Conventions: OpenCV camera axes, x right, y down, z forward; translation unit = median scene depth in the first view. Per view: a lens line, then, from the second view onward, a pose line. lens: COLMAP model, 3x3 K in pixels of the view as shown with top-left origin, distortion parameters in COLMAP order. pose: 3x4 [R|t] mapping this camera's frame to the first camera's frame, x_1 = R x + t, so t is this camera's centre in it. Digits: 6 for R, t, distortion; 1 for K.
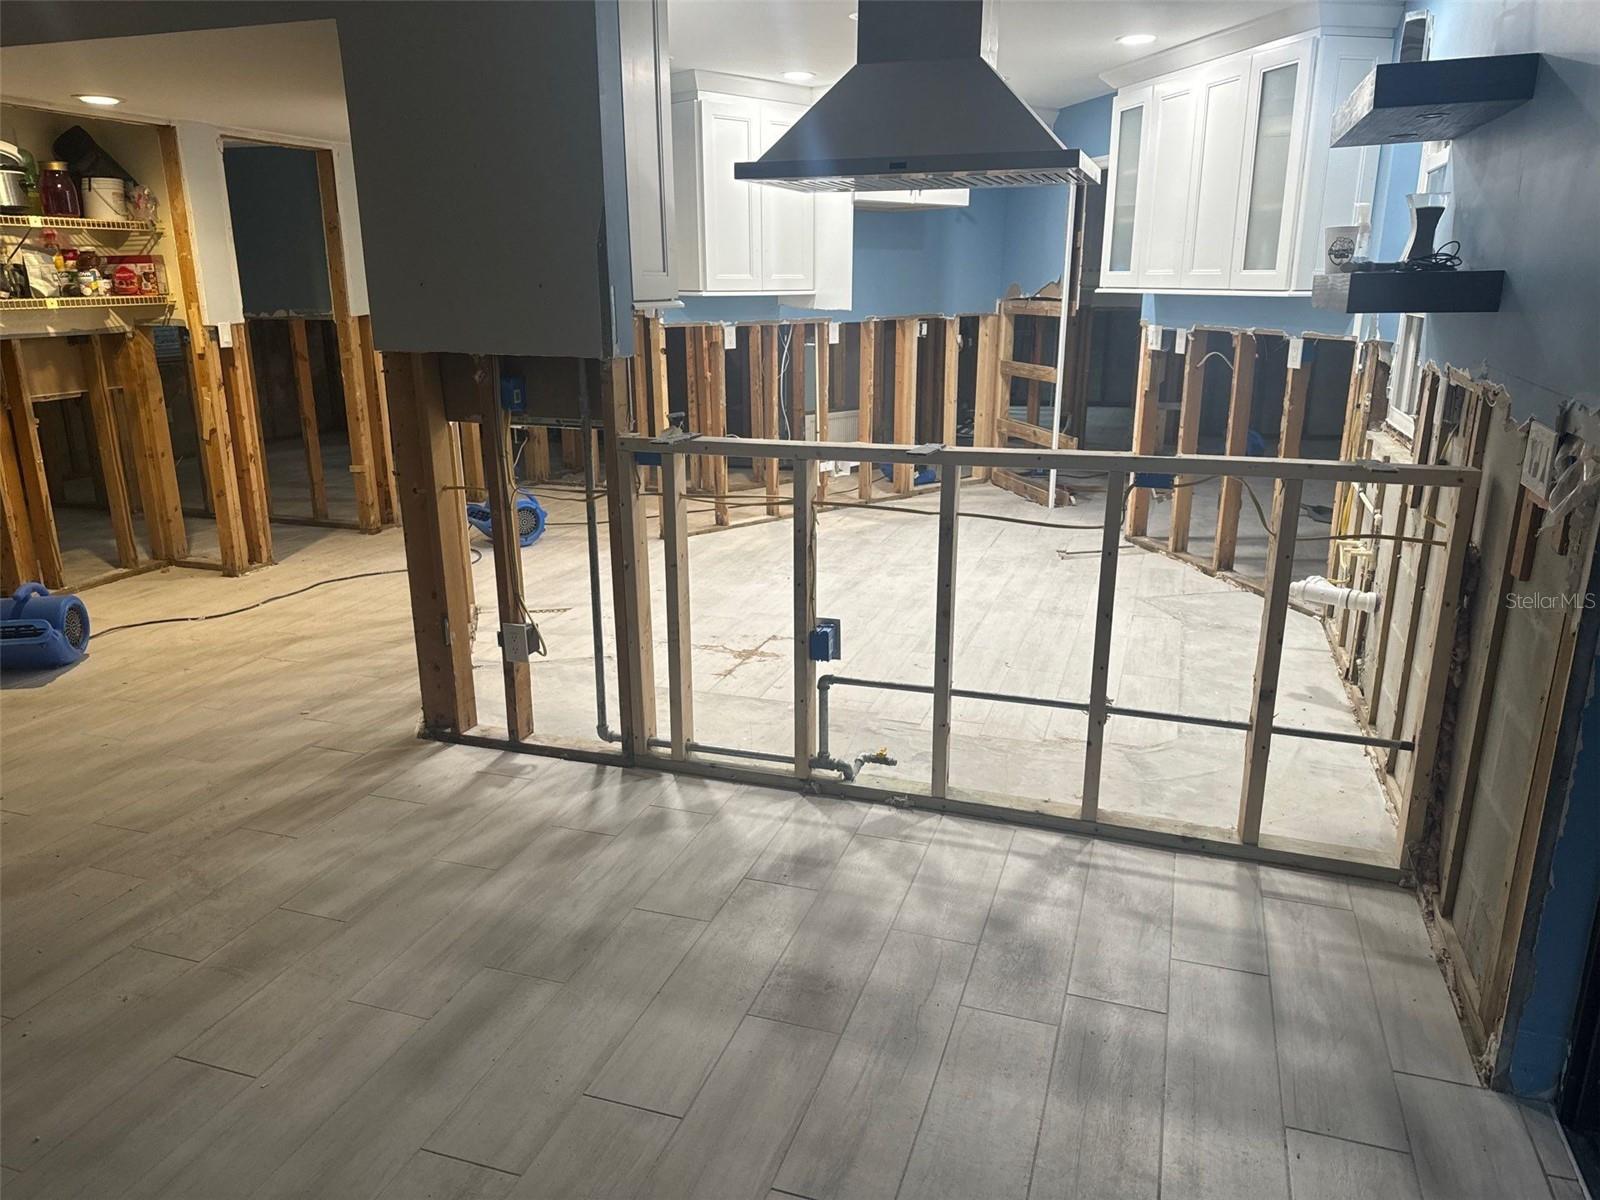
lens RADIAL K [[1118.2, 0, 798.3], [0, 1118.2, 599.5], [0, 0, 1]] dist [0.029558, -0.006601]
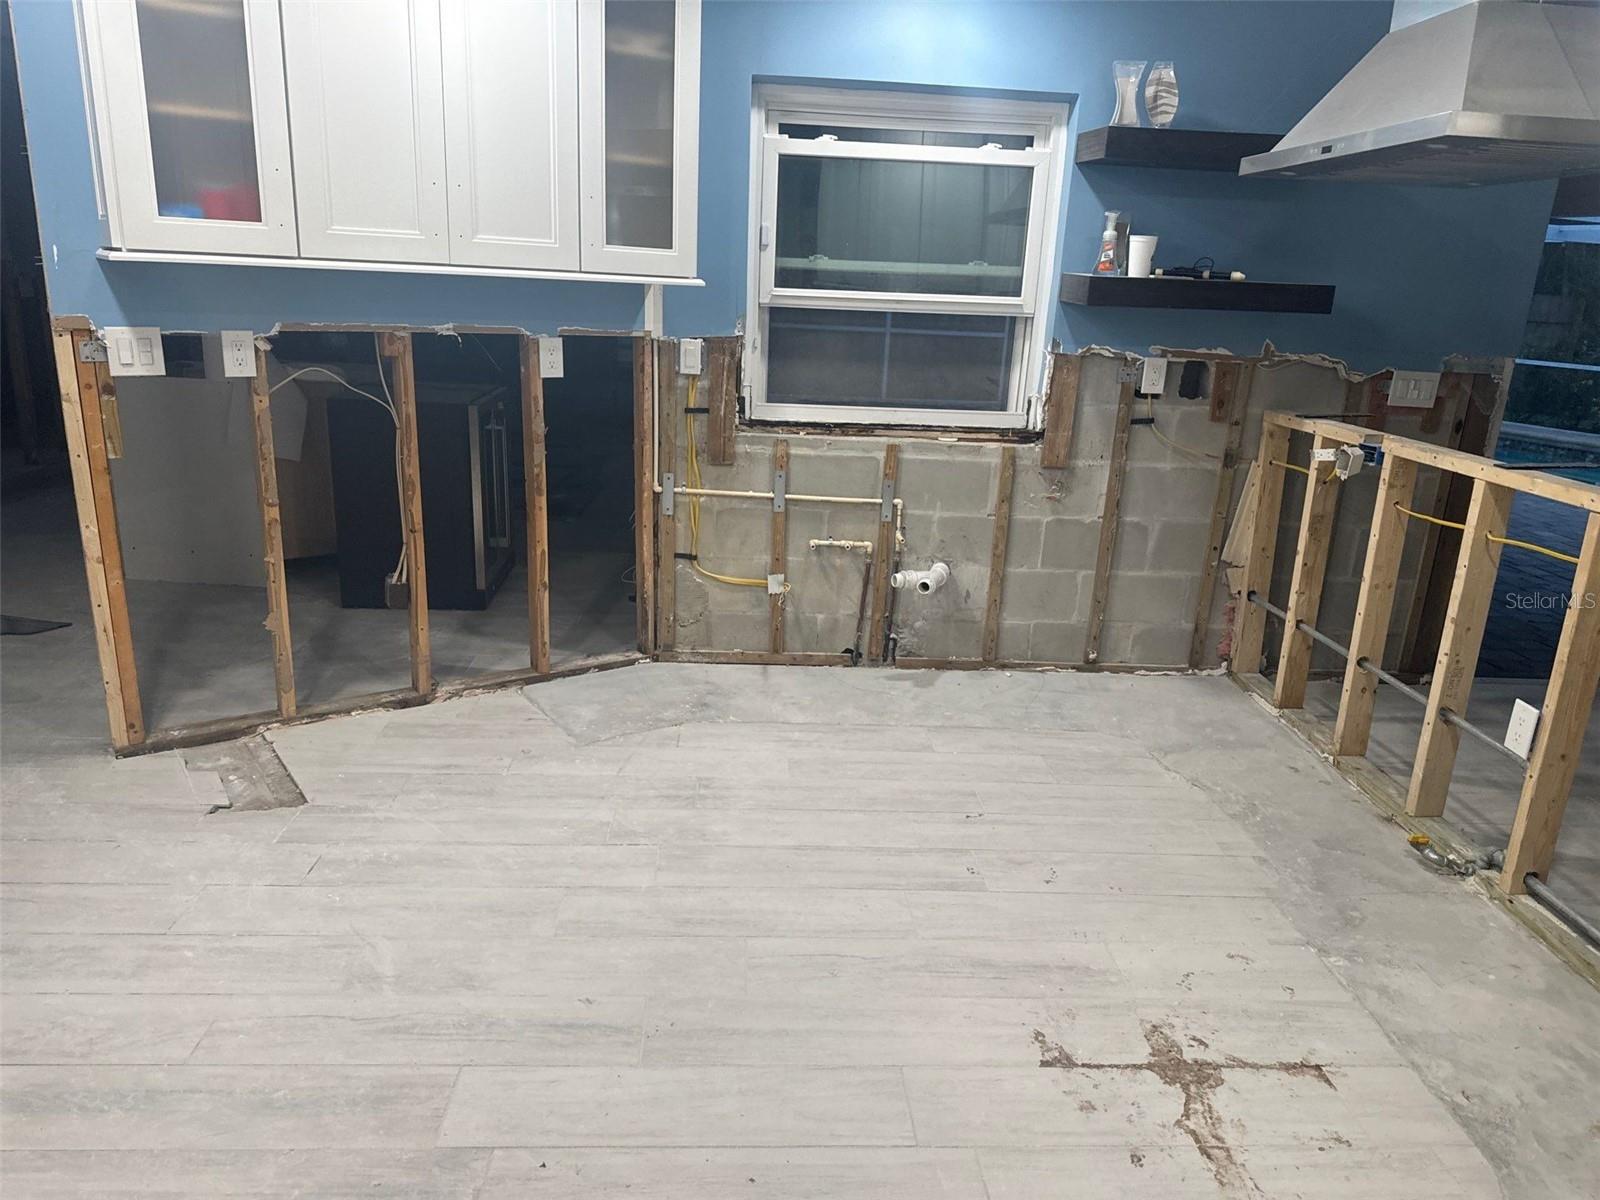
lens RADIAL K [[1118.2, 0, 796.8], [0, 1118.2, 600.1], [0, 0, 1]] dist [0.029558, -0.006601]
pose [[-0.371595, -0.269072, 0.888548, -0.312465], [0.215875, 0.905804, 0.364577, -0.299286], [-0.902948, 0.327290, -0.278507, 1.080301]]
